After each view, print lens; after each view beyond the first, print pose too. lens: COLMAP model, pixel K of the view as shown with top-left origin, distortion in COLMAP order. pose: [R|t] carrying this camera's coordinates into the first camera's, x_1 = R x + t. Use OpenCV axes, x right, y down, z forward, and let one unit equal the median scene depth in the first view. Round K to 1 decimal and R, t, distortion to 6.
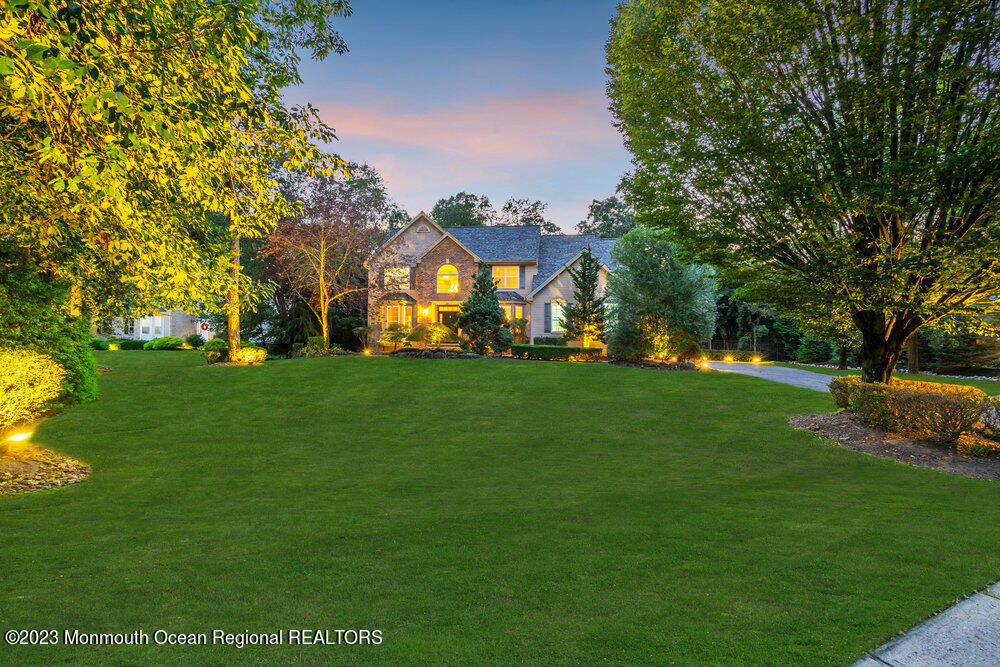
lens RADIAL K [[451.4, 0, 508.9], [0, 451.4, 331.9], [0, 0, 1]] dist [-0.012708, 0.001101]
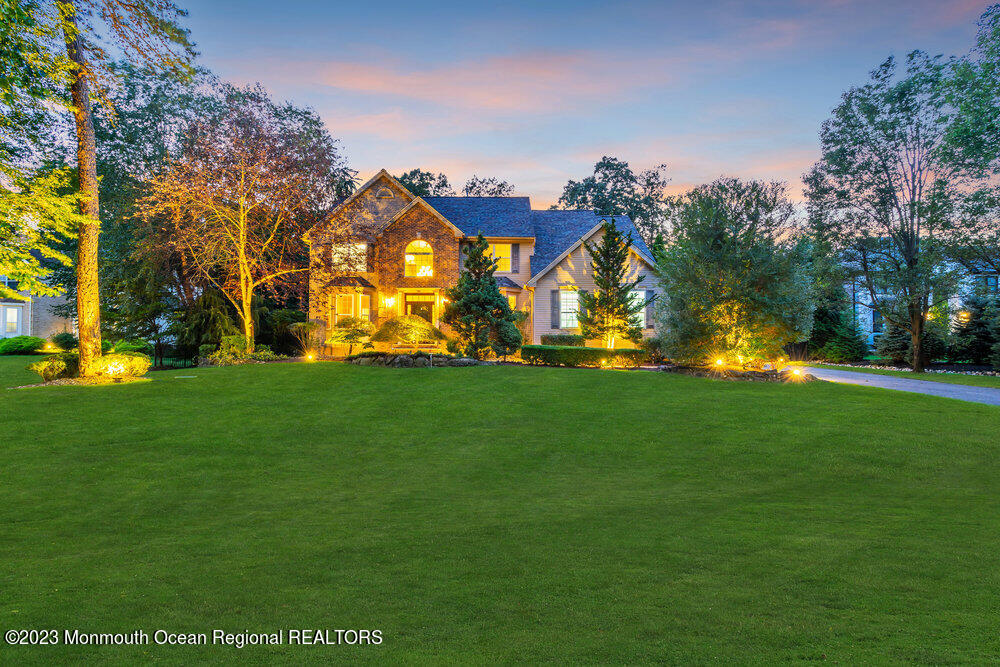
lens RADIAL K [[451.4, 0, 508.9], [0, 451.4, 331.9], [0, 0, 1]] dist [-0.012708, 0.001101]
pose [[0.991819, -0.004077, 0.127588, -0.092939], [0.003083, 0.999963, 0.007986, 0.000431], [-0.127616, -0.007527, 0.991795, 0.252641]]
